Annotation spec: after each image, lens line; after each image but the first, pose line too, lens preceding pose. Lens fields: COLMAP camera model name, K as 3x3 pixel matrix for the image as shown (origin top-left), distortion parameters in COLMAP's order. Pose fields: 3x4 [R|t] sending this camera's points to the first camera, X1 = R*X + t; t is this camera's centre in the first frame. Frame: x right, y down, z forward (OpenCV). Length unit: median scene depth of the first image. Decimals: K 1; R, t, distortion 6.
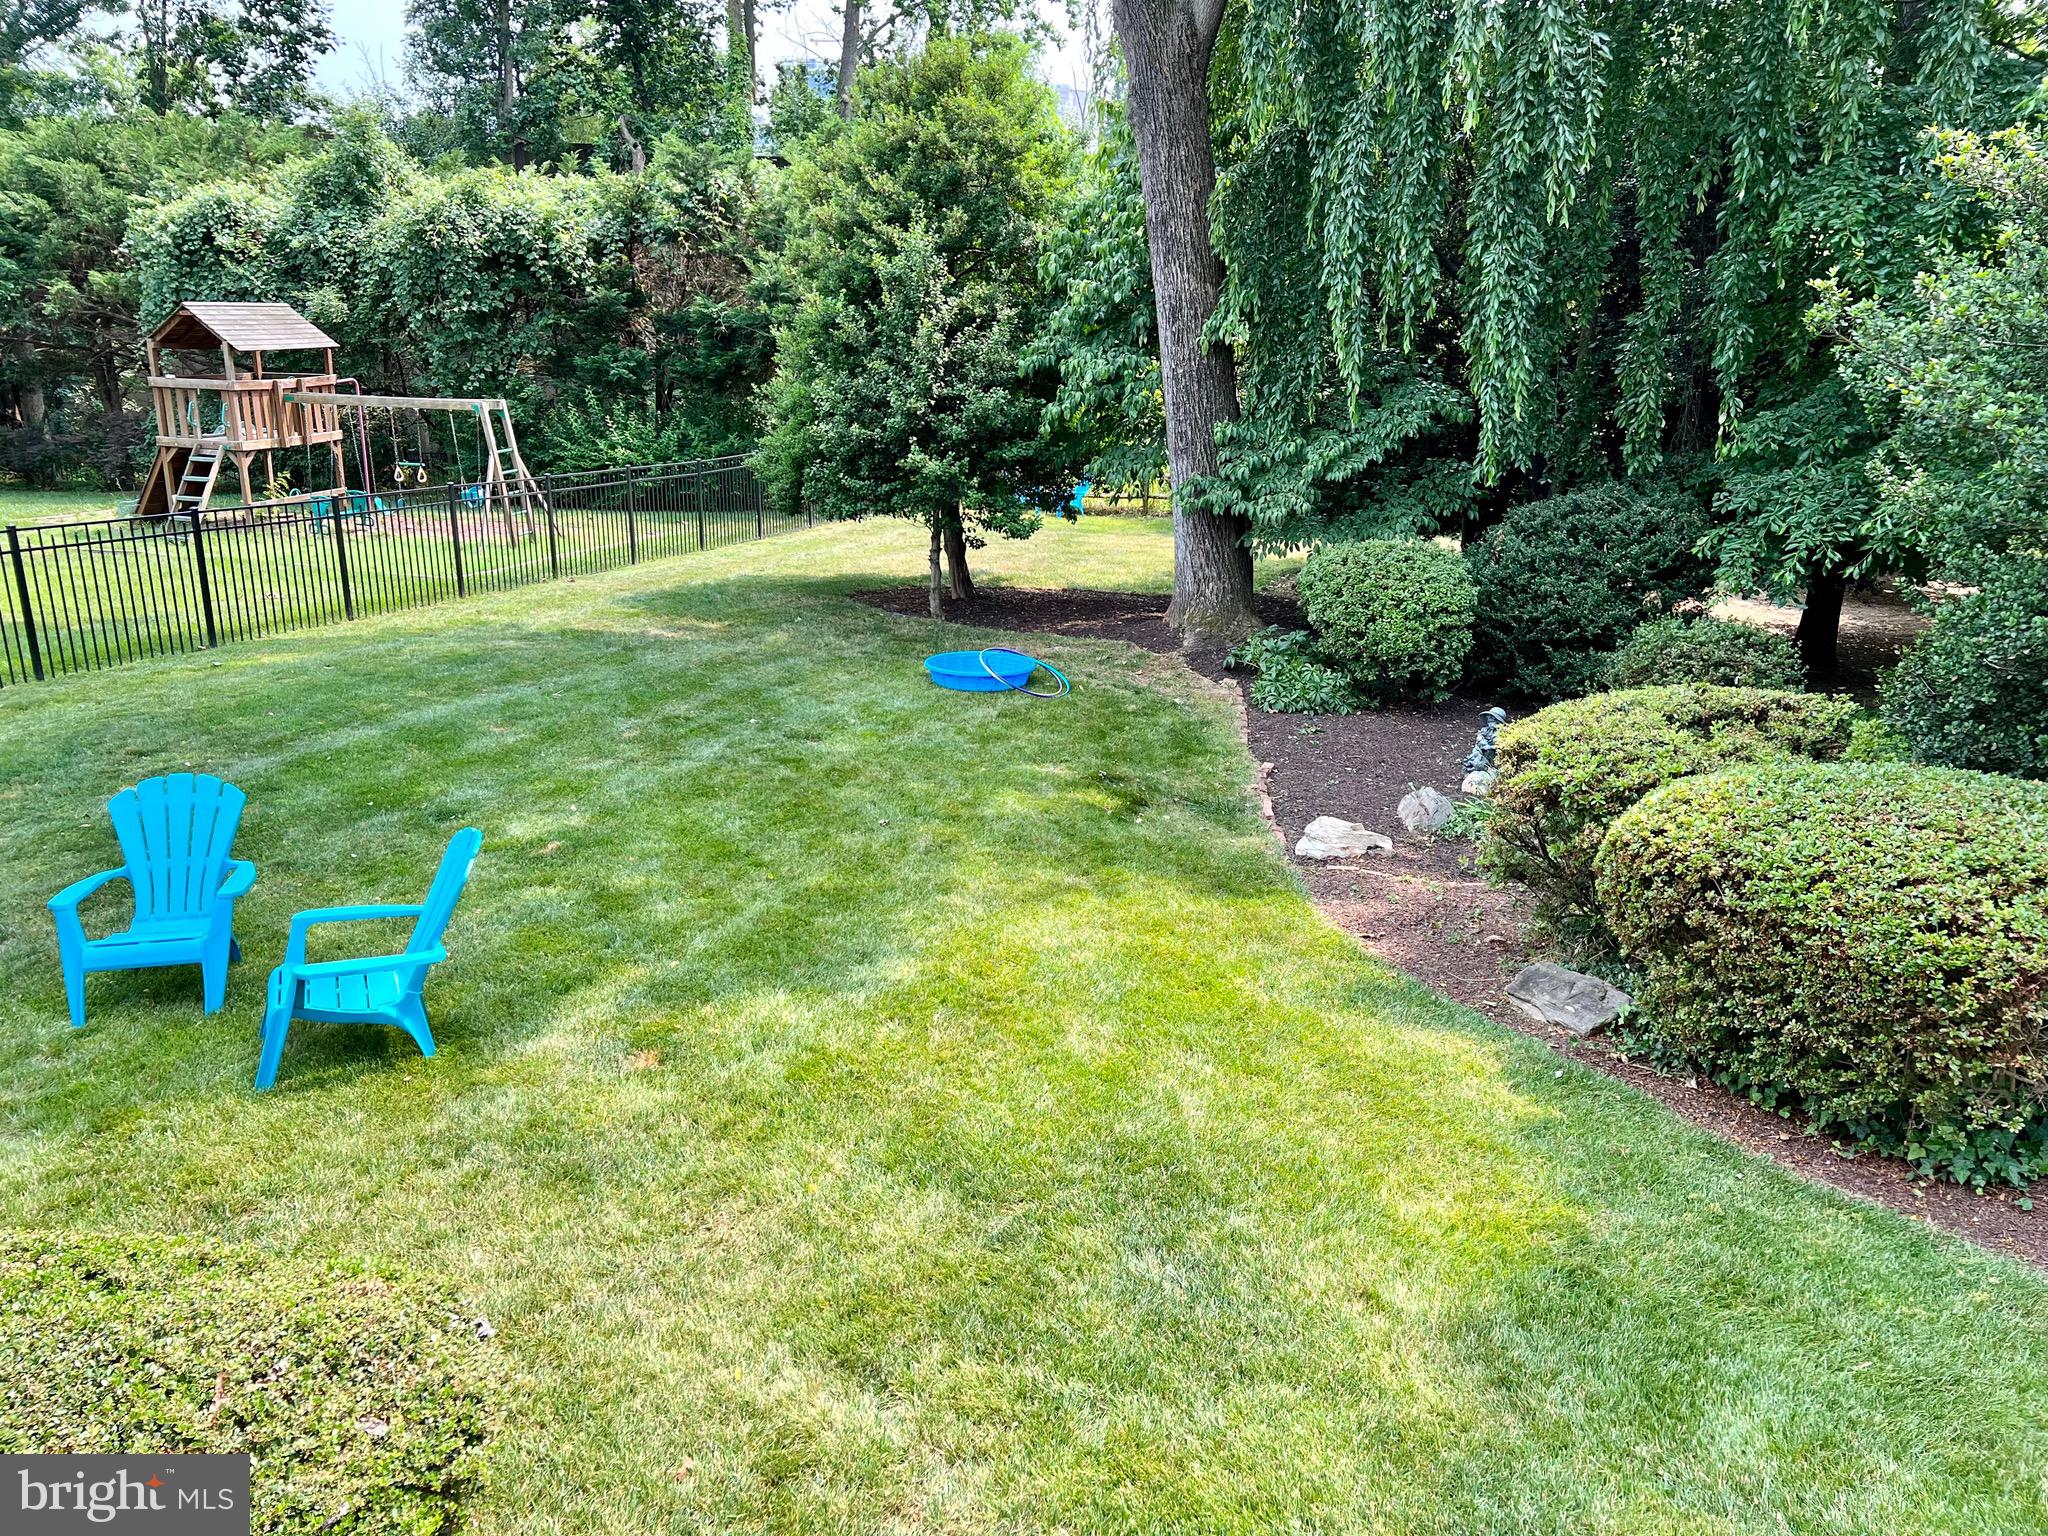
lens RADIAL K [[1537.7, 0, 1016.2], [0, 1537.7, 763.8], [0, 0, 1]] dist [0.045966, -0.052015]
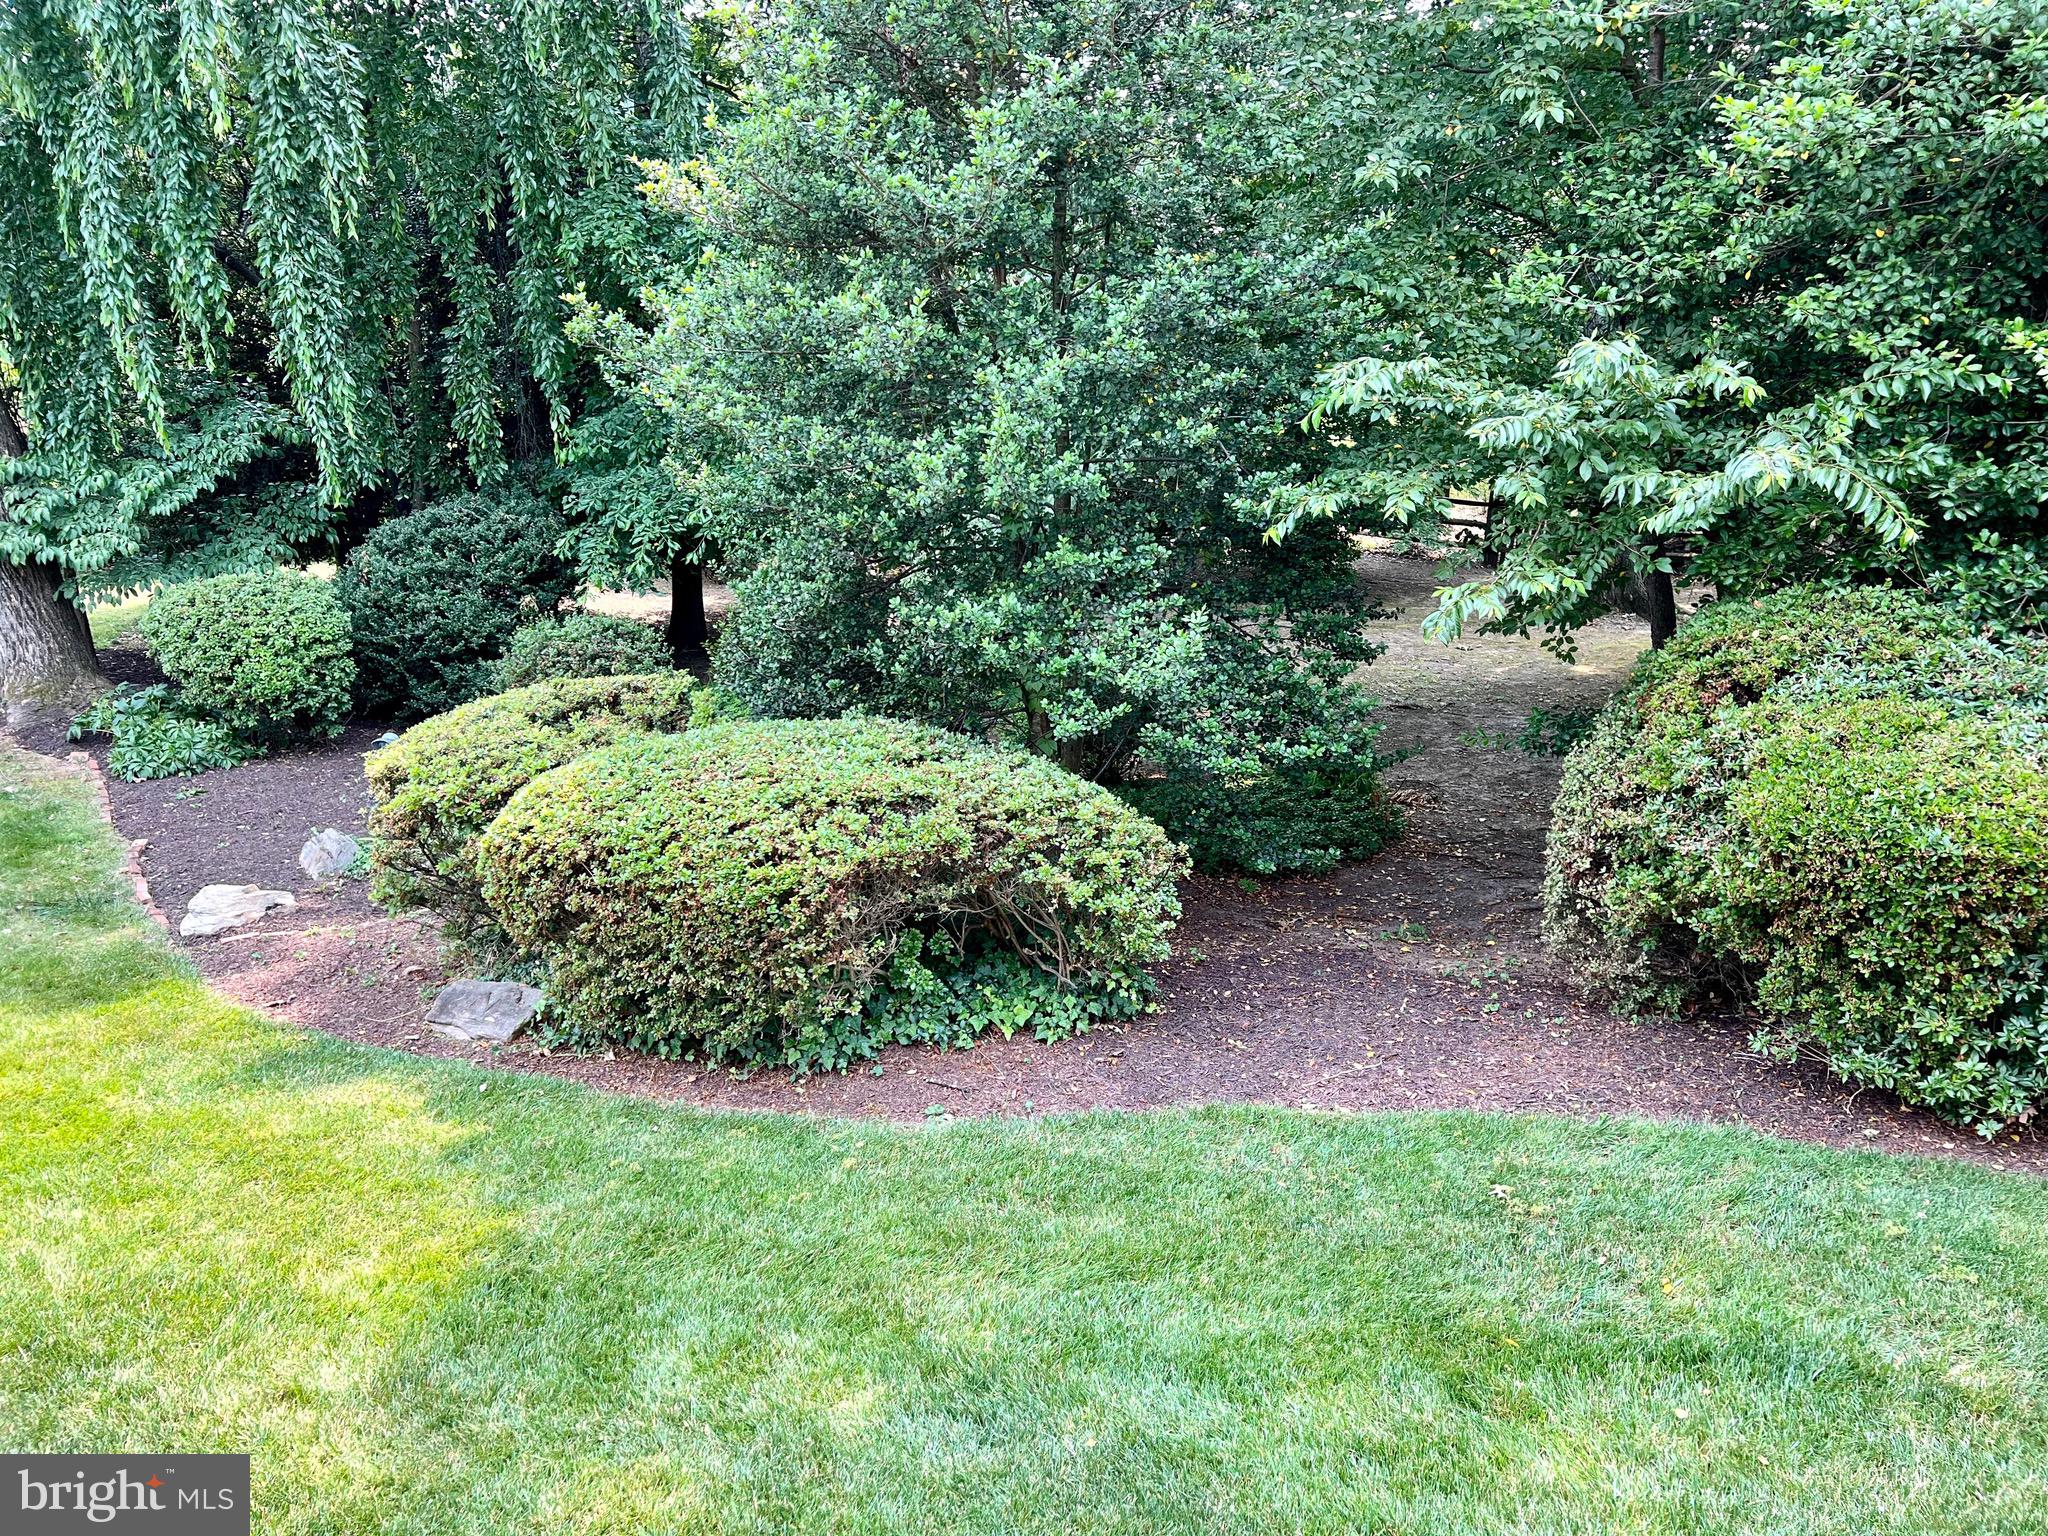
lens RADIAL K [[1537.7, 0, 1016.2], [0, 1537.7, 763.8], [0, 0, 1]] dist [0.045966, -0.052015]
pose [[0.771061, -0.186946, 0.608701, 0.015668], [0.191907, 0.979710, 0.057797, 0.001424], [-0.607155, 0.072249, 0.791292, -0.004093]]
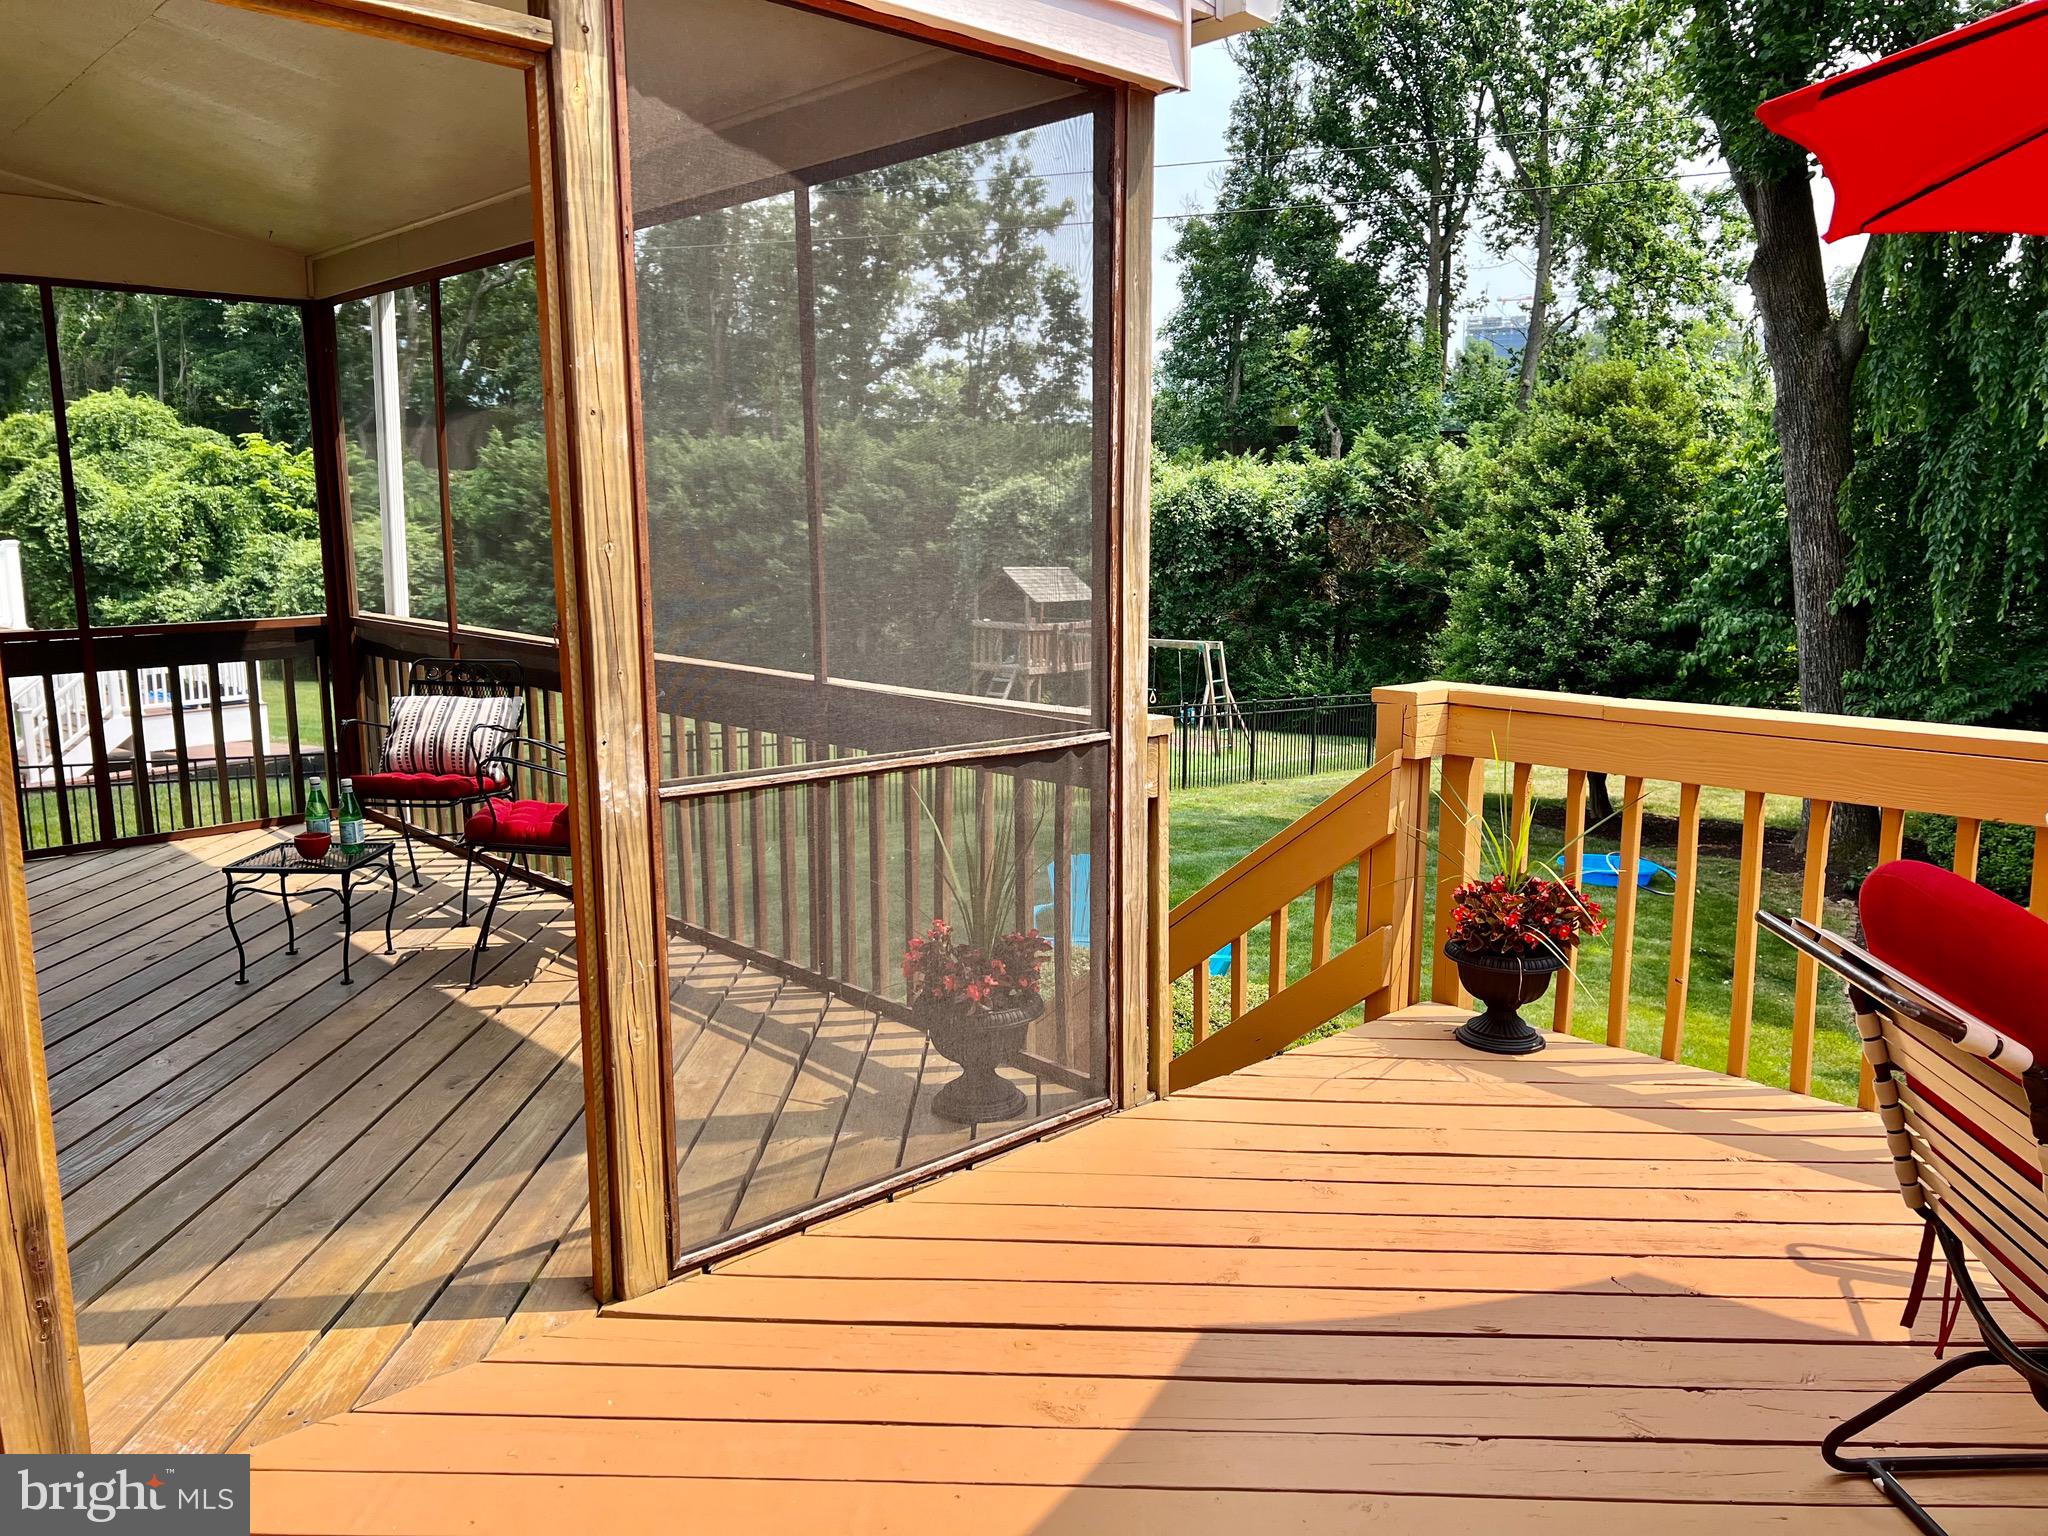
lens RADIAL K [[1551.4, 0, 1024.0], [0, 1551.4, 768.0], [0, 0, 1]] dist [0.106496, -0.208320]
pose [[0.919332, 0.056222, -0.389446, 0.031301], [-0.113318, 0.985638, -0.125209, 0.066488], [0.376813, 0.159240, 0.912499, -0.307444]]
